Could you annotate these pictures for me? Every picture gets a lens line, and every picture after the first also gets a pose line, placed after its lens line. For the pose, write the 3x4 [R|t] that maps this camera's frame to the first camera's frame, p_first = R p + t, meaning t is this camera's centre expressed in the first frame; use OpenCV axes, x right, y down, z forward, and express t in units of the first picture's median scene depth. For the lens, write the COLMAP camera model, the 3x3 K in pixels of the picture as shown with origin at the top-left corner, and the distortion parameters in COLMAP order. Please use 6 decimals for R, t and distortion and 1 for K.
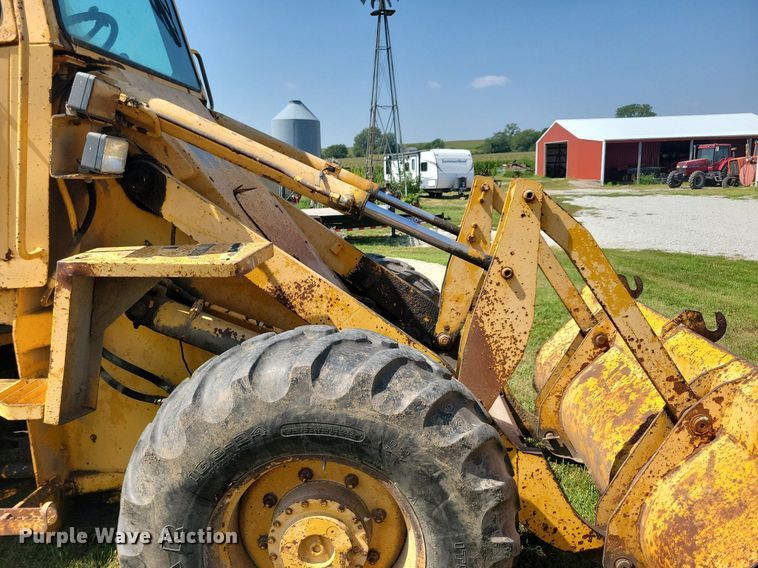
lens RADIAL K [[582.7, 0, 377.0], [0, 582.7, 274.5], [0, 0, 1]] dist [0.037113, -0.036415]
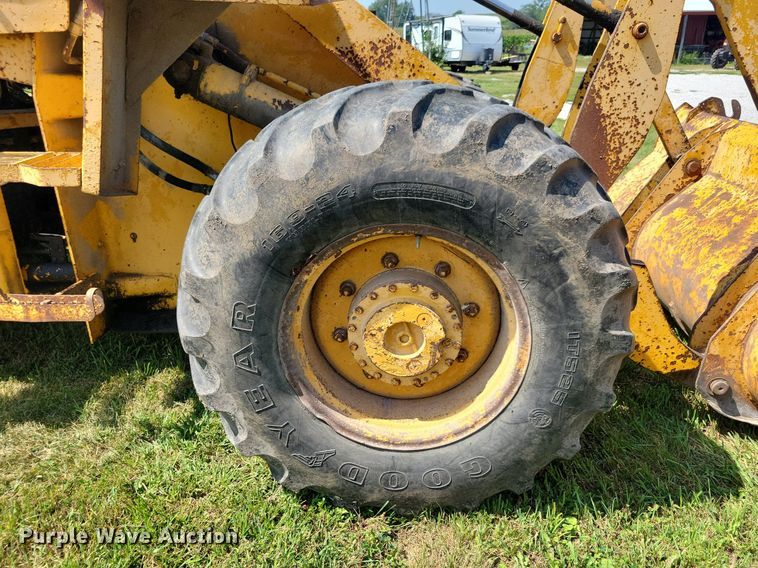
lens RADIAL K [[582.7, 0, 371.2], [0, 582.7, 297.5], [0, 0, 1]] dist [0.037113, -0.036415]
pose [[0.999510, 0.028329, -0.013295, -0.121954], [-0.024864, 0.976895, 0.212271, 0.191613], [0.019001, -0.211836, 0.977120, 0.135099]]
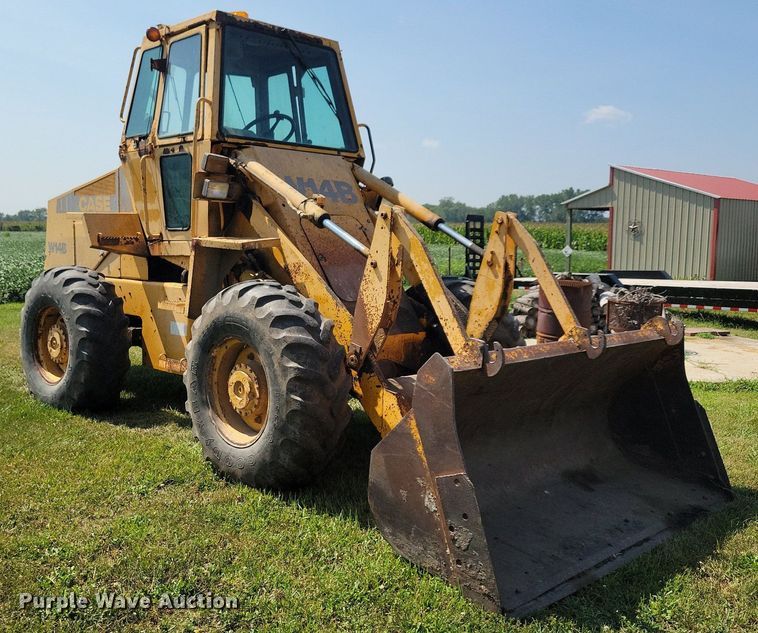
lens RADIAL K [[815.8, 0, 340.3], [0, 815.8, 337.9], [0, 0, 1]] dist [0.002232, 0.000000]
pose [[0.675972, 0.125708, -0.726127, 1.777345], [-0.168666, 0.985579, 0.013608, 0.179014], [0.717366, 0.113274, 0.687426, -0.549642]]
